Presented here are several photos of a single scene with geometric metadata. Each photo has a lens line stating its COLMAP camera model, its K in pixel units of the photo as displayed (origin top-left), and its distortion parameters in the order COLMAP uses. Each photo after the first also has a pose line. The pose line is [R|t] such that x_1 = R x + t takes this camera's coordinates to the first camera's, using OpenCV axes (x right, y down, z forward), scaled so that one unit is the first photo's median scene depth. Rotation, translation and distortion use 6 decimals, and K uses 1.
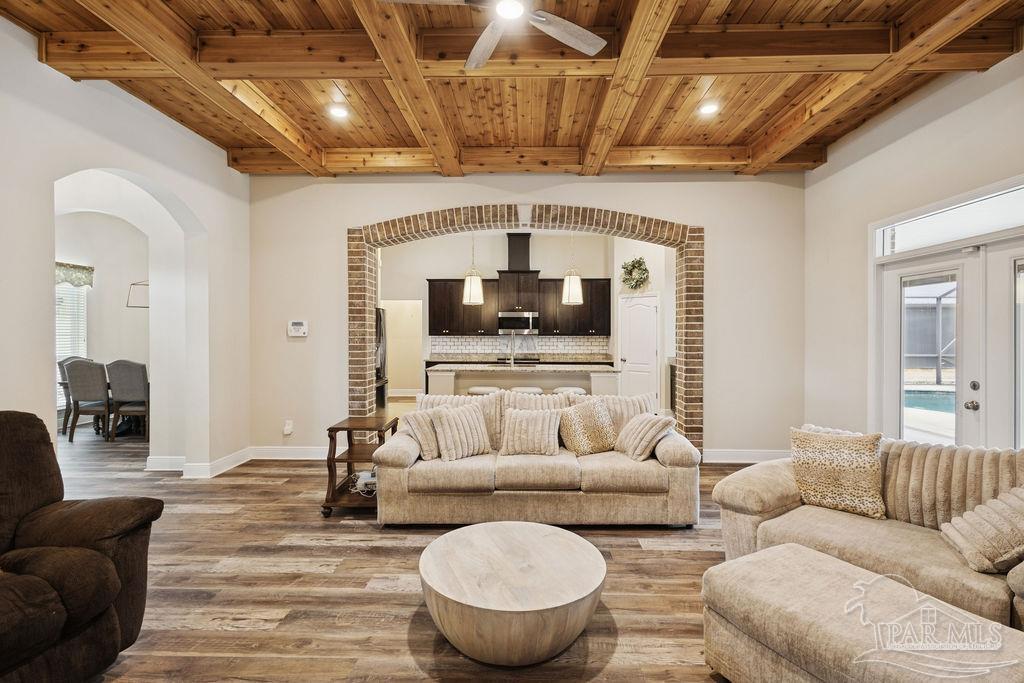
lens RADIAL K [[480.7, 0, 507.6], [0, 480.7, 326.6], [0, 0, 1]] dist [0.002363, 0.000373]
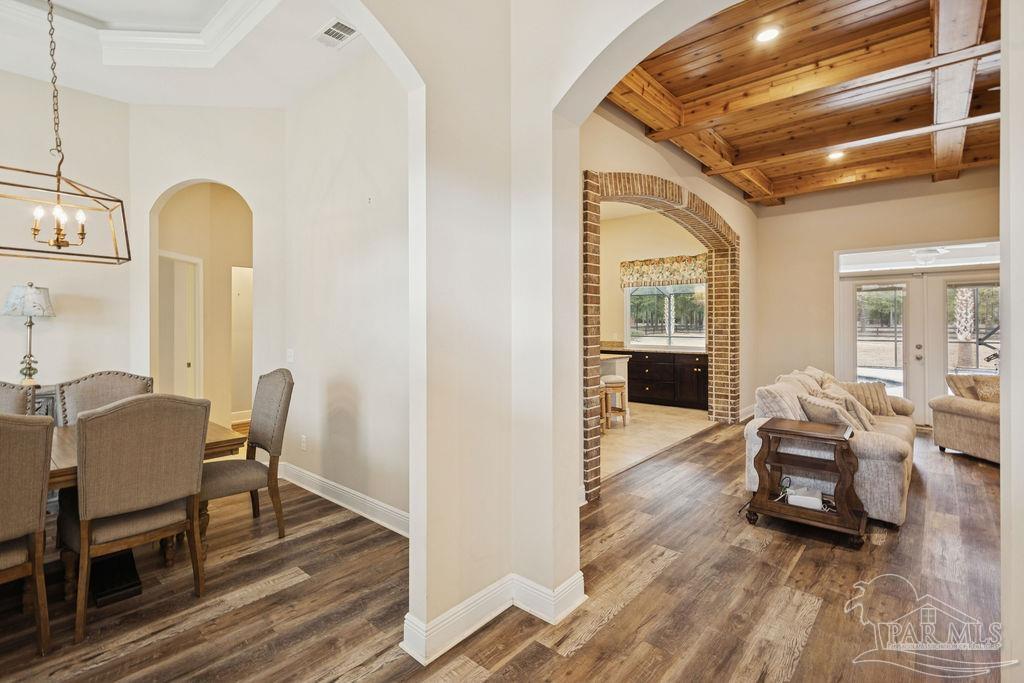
lens RADIAL K [[480.7, 0, 507.6], [0, 480.7, 326.6], [0, 0, 1]] dist [0.002363, 0.000373]
pose [[0.642533, -0.011824, 0.766166, -1.171057], [-0.002230, 0.999848, 0.017301, 0.011527], [-0.766254, -0.012825, 0.642409, 0.801649]]
